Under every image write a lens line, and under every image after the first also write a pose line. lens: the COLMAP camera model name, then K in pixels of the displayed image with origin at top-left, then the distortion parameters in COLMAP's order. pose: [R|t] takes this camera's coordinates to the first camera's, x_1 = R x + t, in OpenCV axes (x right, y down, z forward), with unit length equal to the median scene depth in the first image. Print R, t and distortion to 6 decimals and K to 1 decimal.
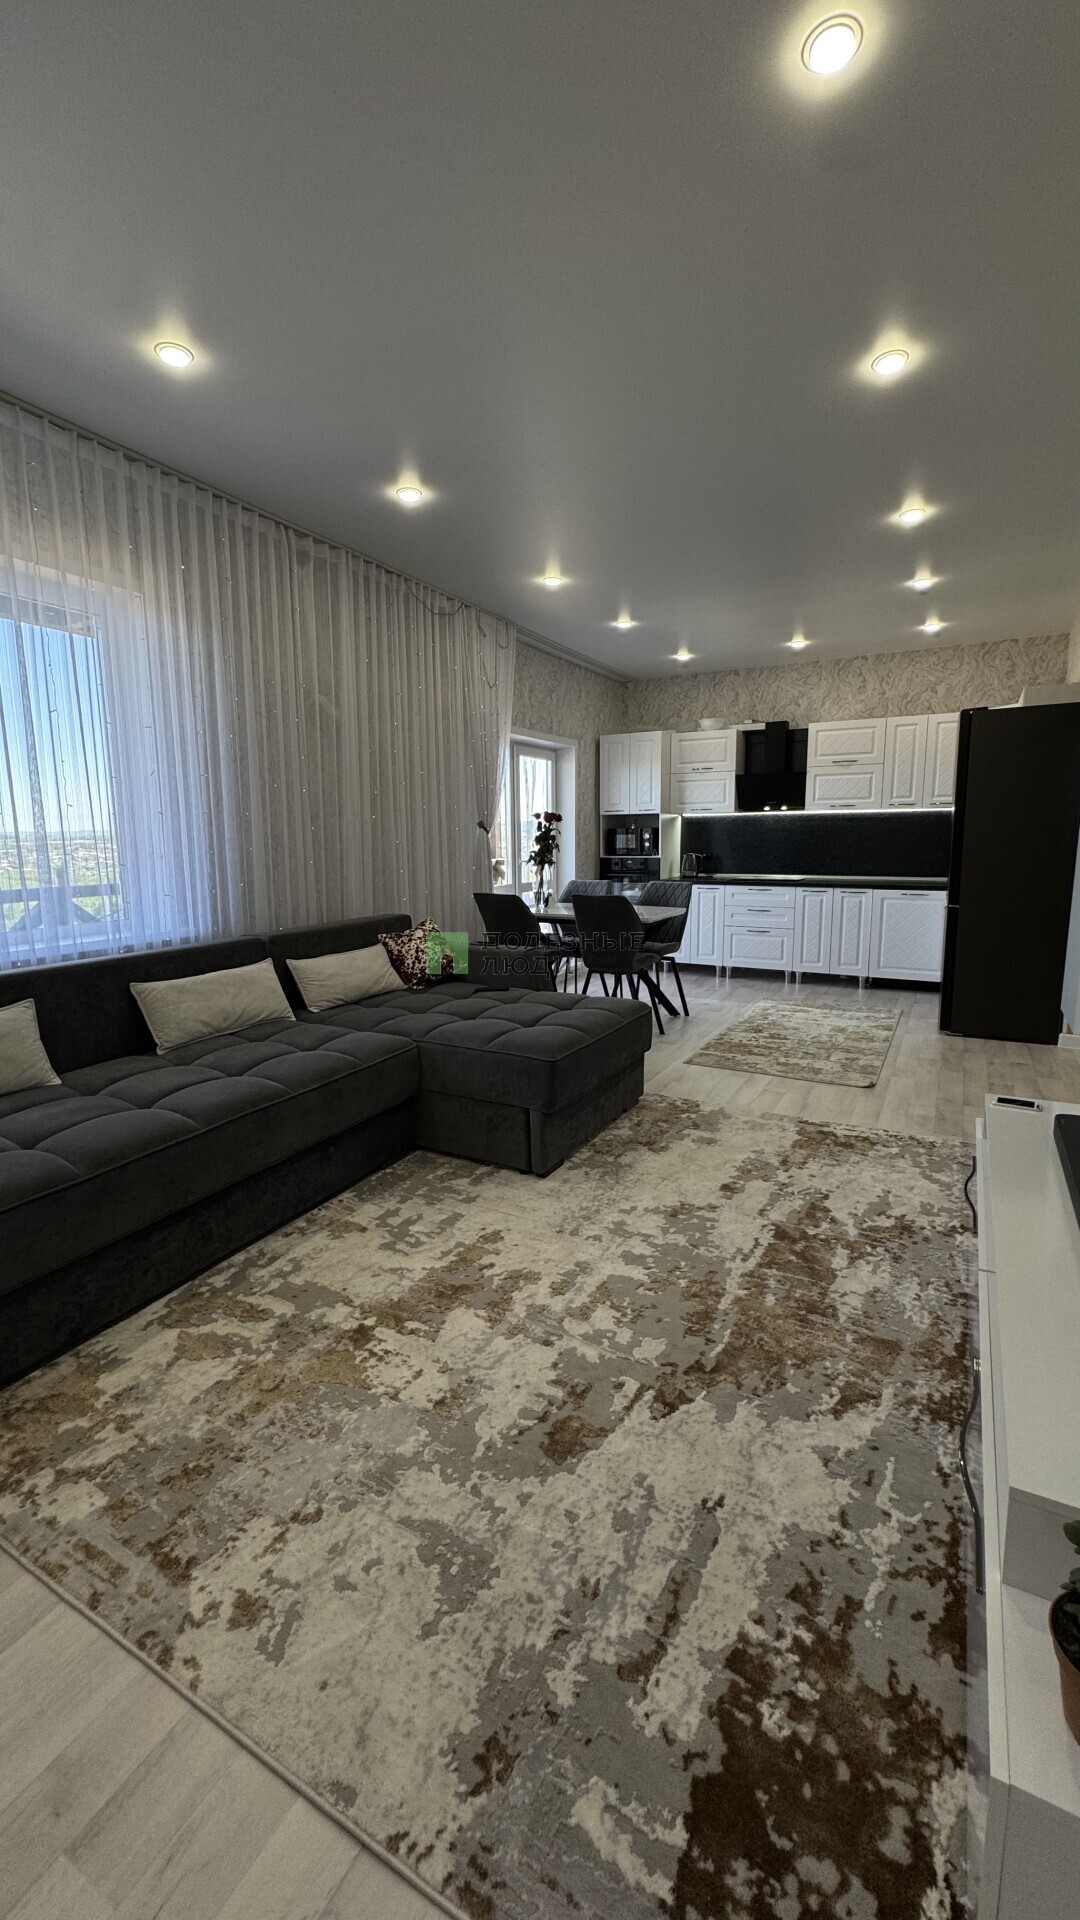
lens RADIAL K [[770.8, 0, 528.9], [0, 770.8, 953.9], [0, 0, 1]] dist [-0.001819, 0.000007]
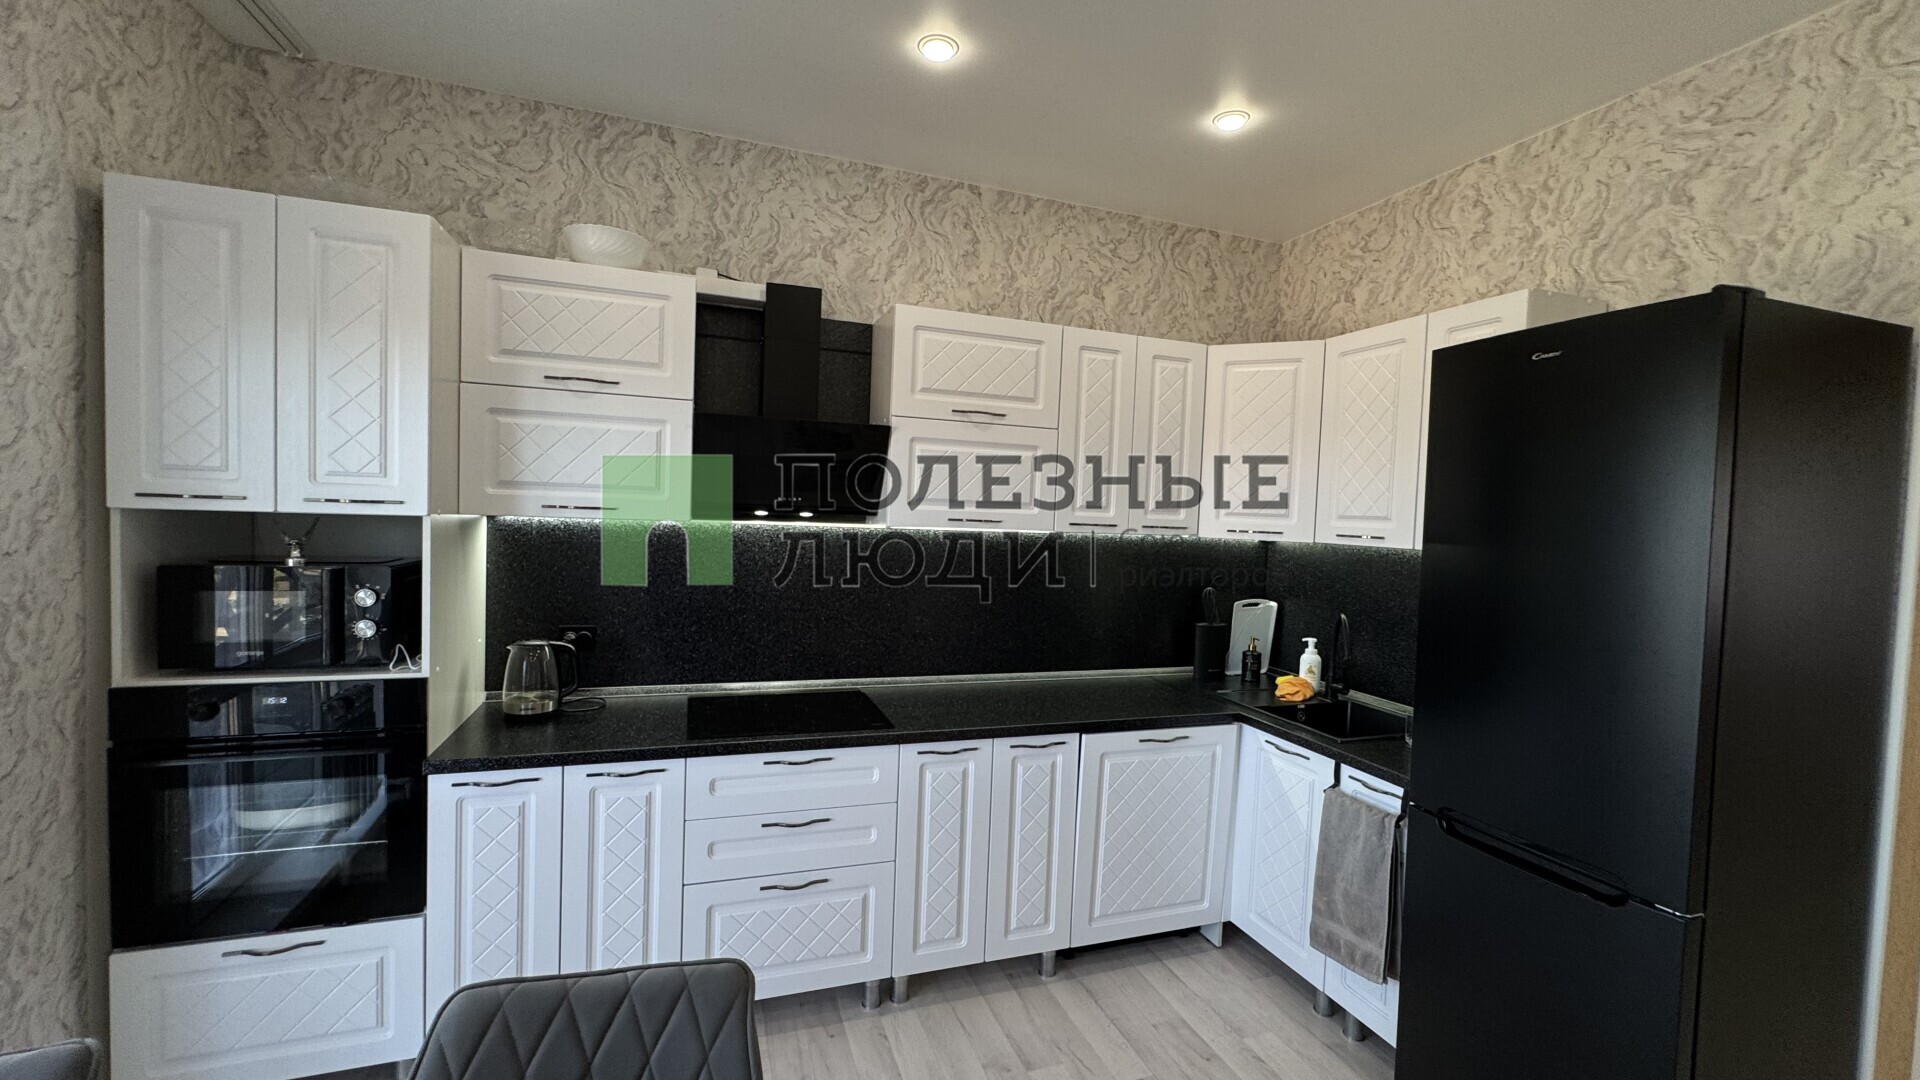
lens RADIAL K [[776.7, 0, 964.1], [0, 776.7, 538.6], [0, 0, 1]] dist [-0.003535, 0.000302]
pose [[0.659499, 0.011371, 0.751620, 0.229500], [0.068683, 0.994792, -0.075315, -0.356199], [-0.748561, 0.101294, 0.655283, 1.723174]]
